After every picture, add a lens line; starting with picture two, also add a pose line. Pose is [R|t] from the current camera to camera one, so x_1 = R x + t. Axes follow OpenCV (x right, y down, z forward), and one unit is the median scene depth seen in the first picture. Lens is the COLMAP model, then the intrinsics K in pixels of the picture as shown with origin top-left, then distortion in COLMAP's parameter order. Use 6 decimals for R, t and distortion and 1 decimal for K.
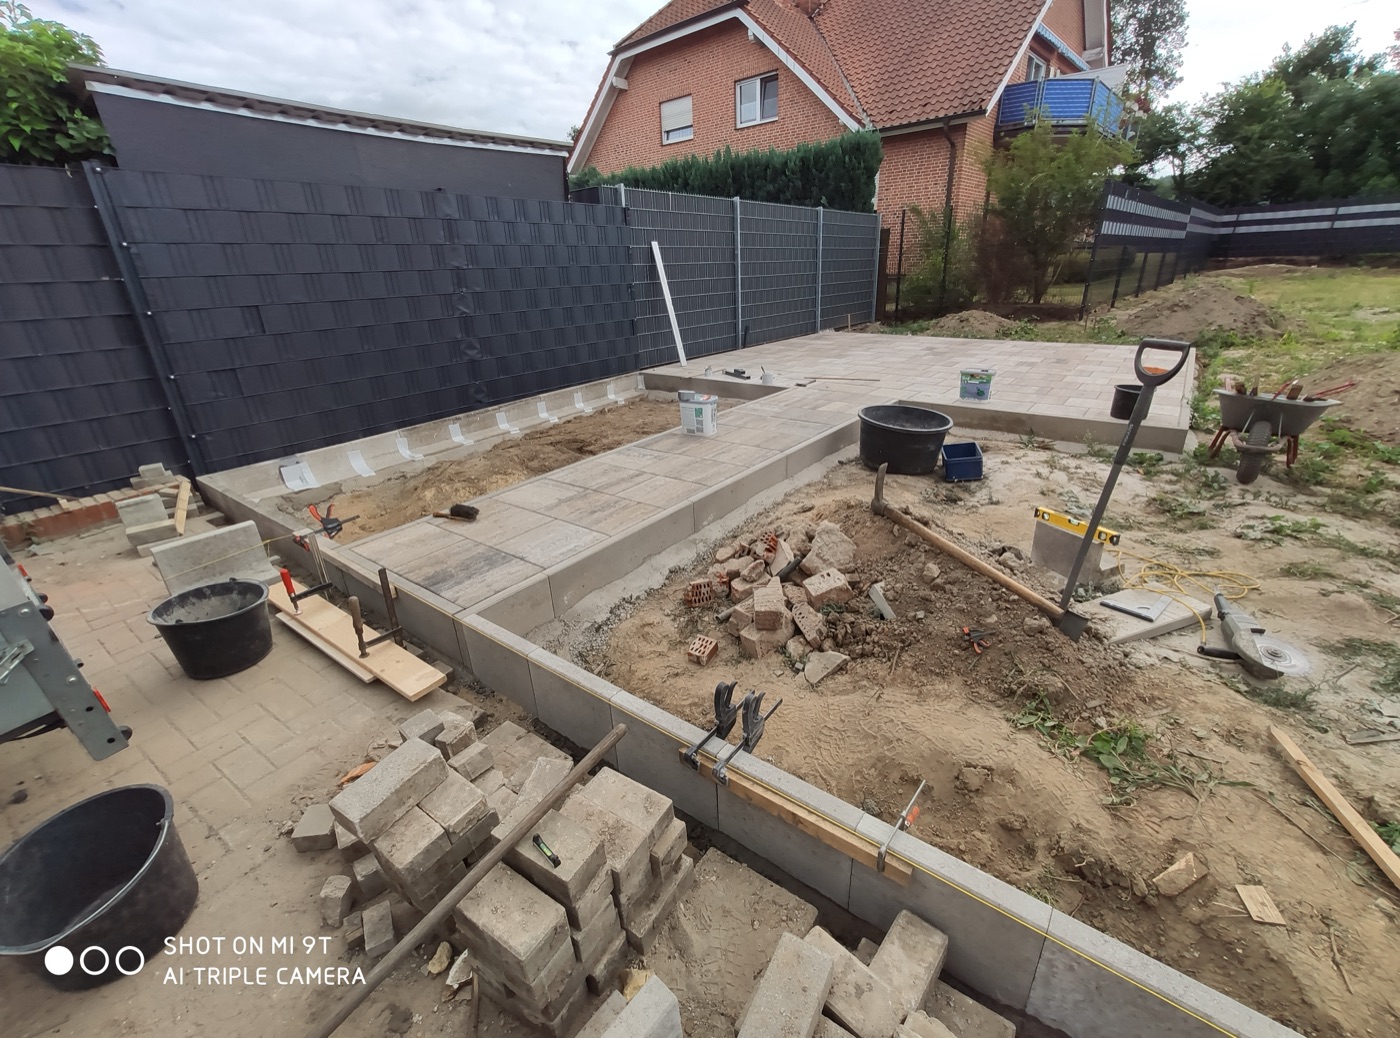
lens RADIAL K [[619.5, 0, 713.1], [0, 619.5, 520.3], [0, 0, 1]] dist [0.002214, 0.000472]
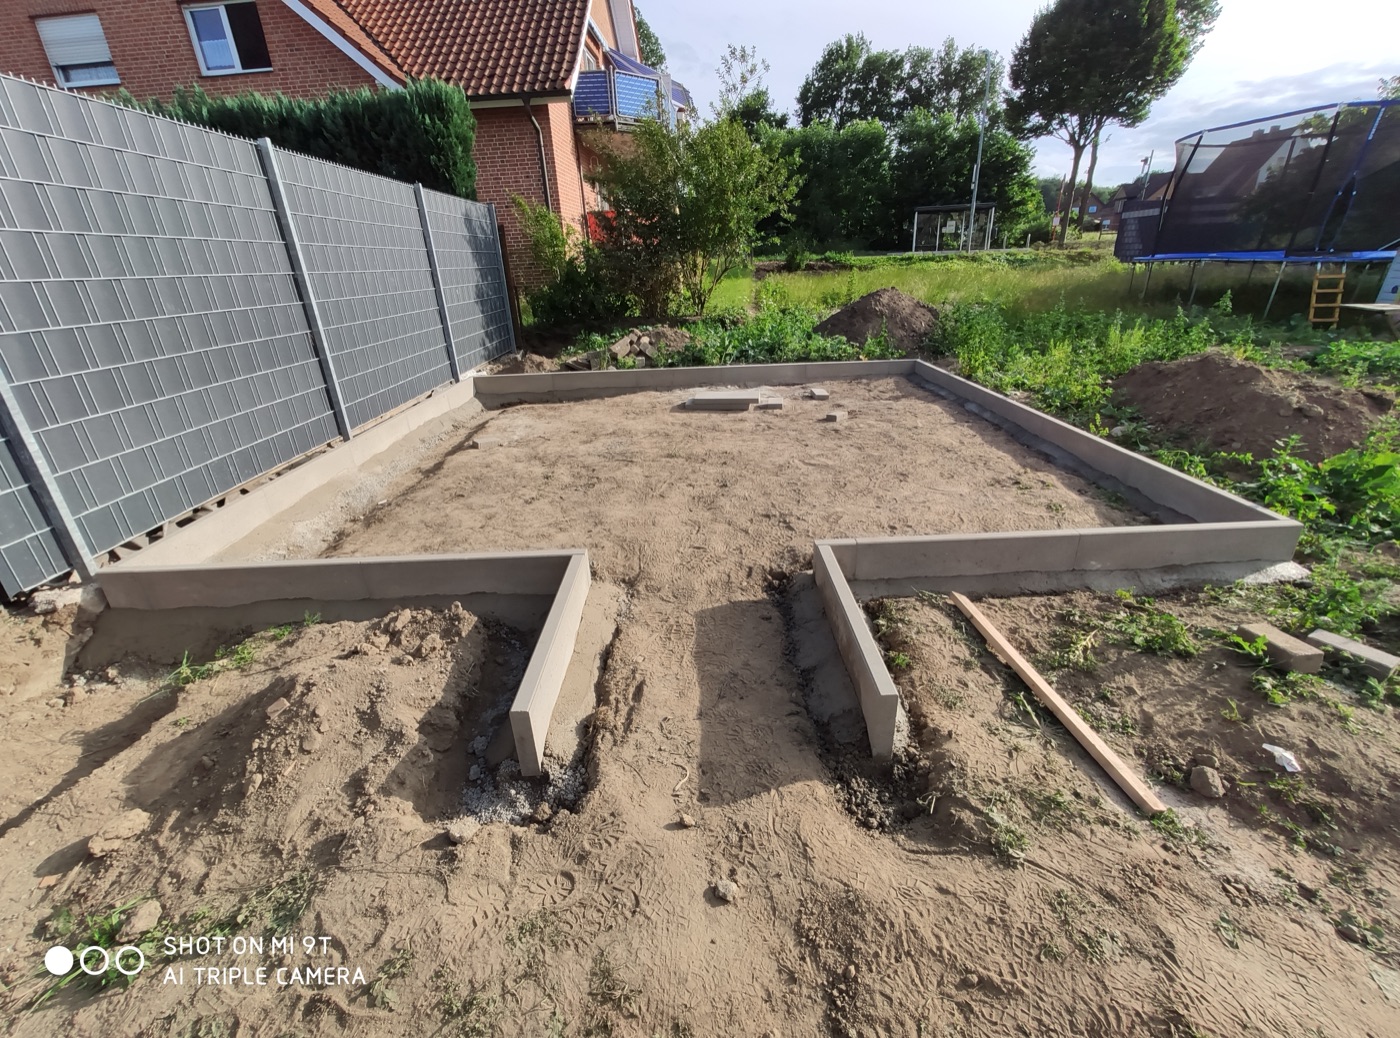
lens RADIAL K [[608.4, 0, 703.7], [0, 608.4, 519.3], [0, 0, 1]] dist [-0.000649, 0.001756]
pose [[0.796026, -0.238697, 0.556207, -0.011013], [0.243840, 0.967550, 0.066249, -0.080480], [-0.553971, 0.082890, 0.828399, 0.194878]]
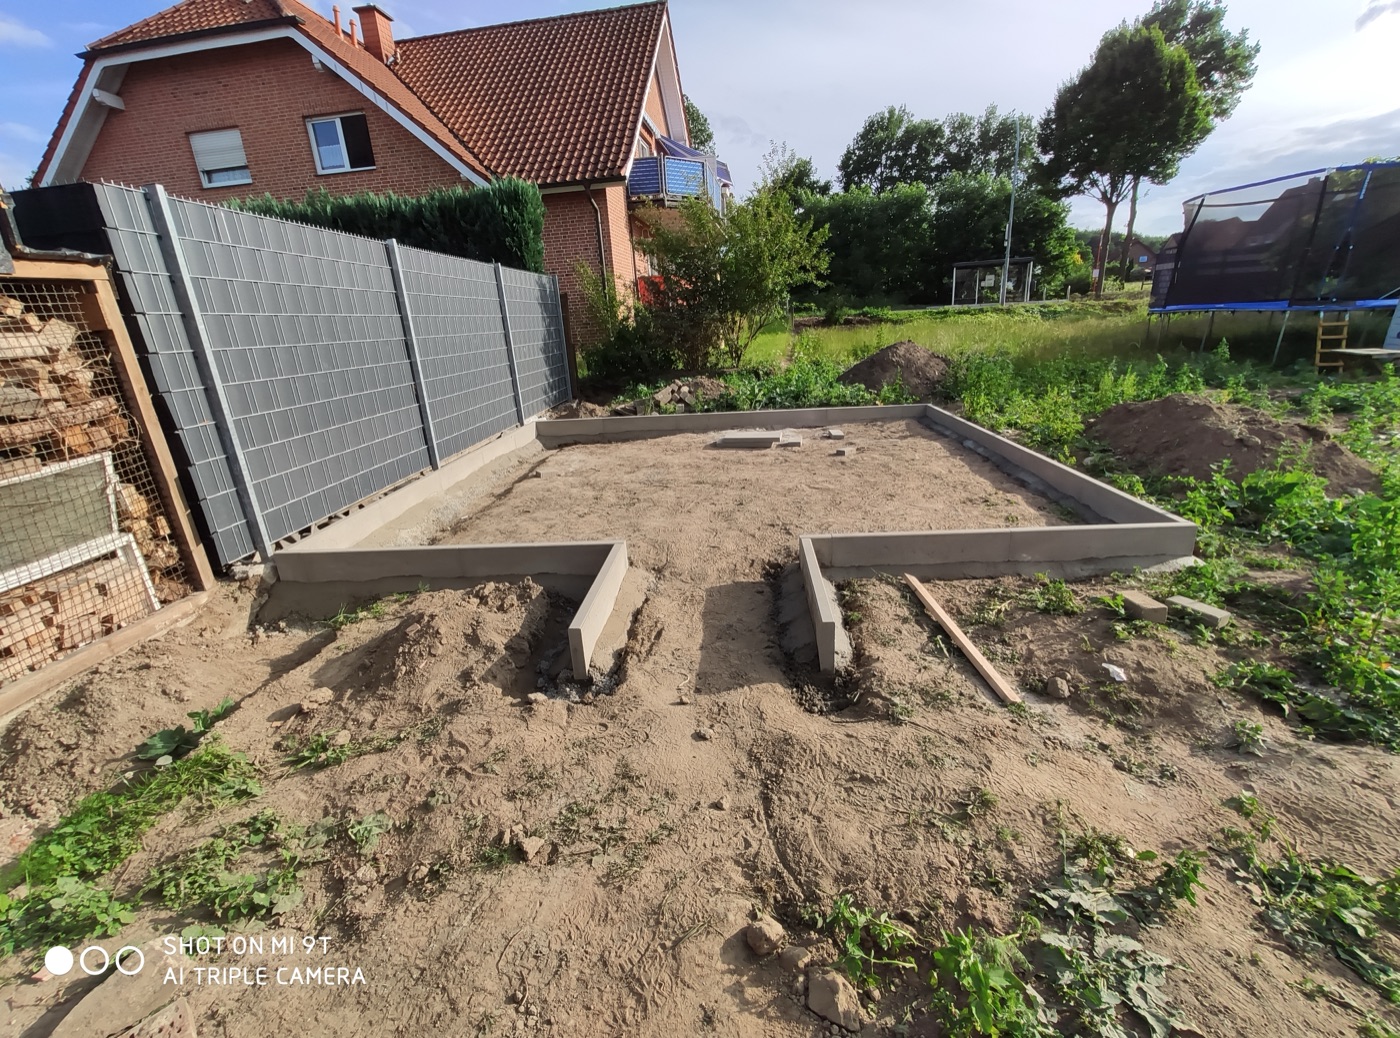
lens RADIAL K [[608.4, 0, 703.7], [0, 608.4, 519.3], [0, 0, 1]] dist [-0.000649, 0.001756]
pose [[0.838486, -0.187423, 0.511677, -0.029359], [0.235416, 0.971433, -0.029949, -0.066162], [-0.491447, 0.145569, 0.858656, 0.155381]]
